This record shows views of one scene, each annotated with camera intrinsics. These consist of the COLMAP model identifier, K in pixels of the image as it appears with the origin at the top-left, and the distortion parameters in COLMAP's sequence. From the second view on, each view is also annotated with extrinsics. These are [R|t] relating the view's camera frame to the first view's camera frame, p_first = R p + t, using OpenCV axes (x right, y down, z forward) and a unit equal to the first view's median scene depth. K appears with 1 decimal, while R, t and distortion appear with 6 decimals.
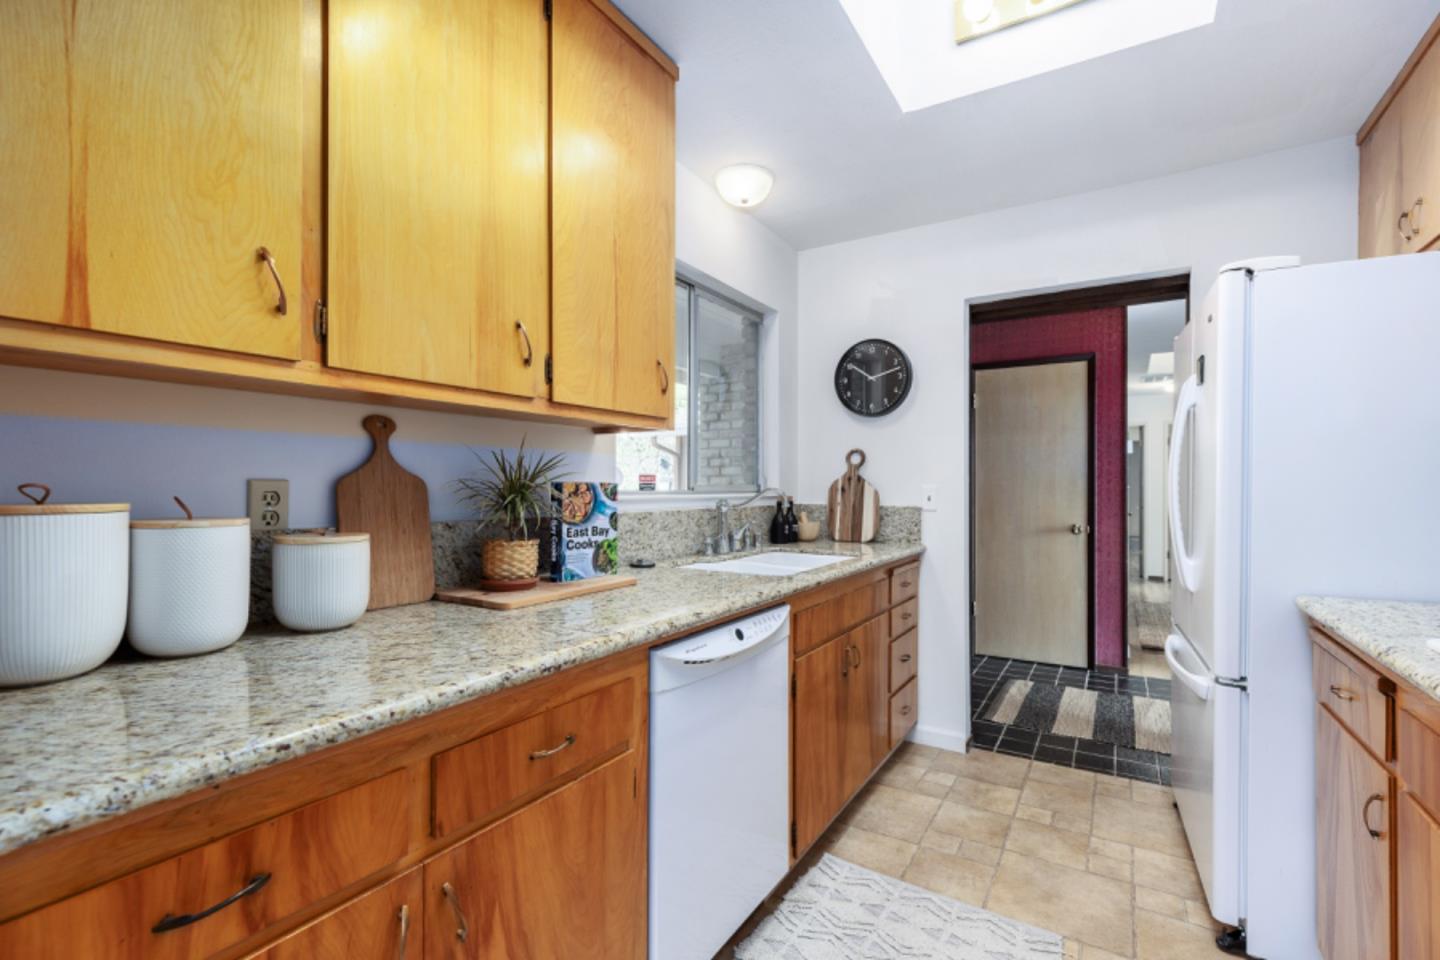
lens RADIAL K [[638.3, 0, 728.2], [0, 638.3, 484.5], [0, 0, 1]] dist [0.000578, 0.000188]
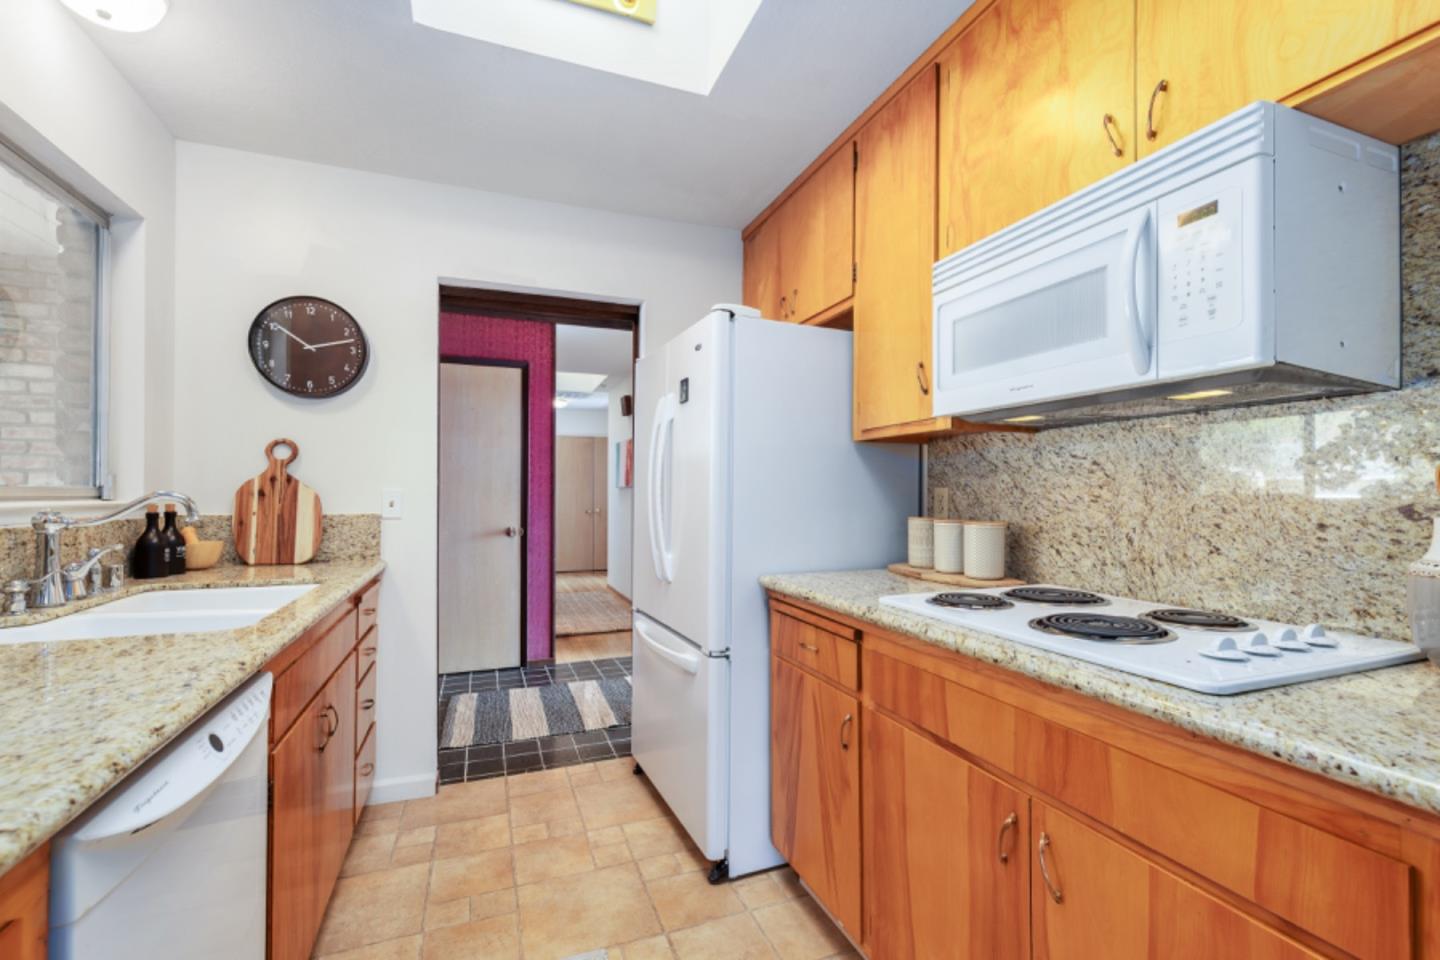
lens RADIAL K [[643.8, 0, 728.3], [0, 643.8, 484.2], [0, 0, 1]] dist [0.009231, -0.000554]
pose [[0.606773, 0.009114, 0.794823, -0.087206], [-0.004533, 0.999958, -0.008006, 0.000707], [-0.794862, 0.001255, 0.606789, 0.136678]]
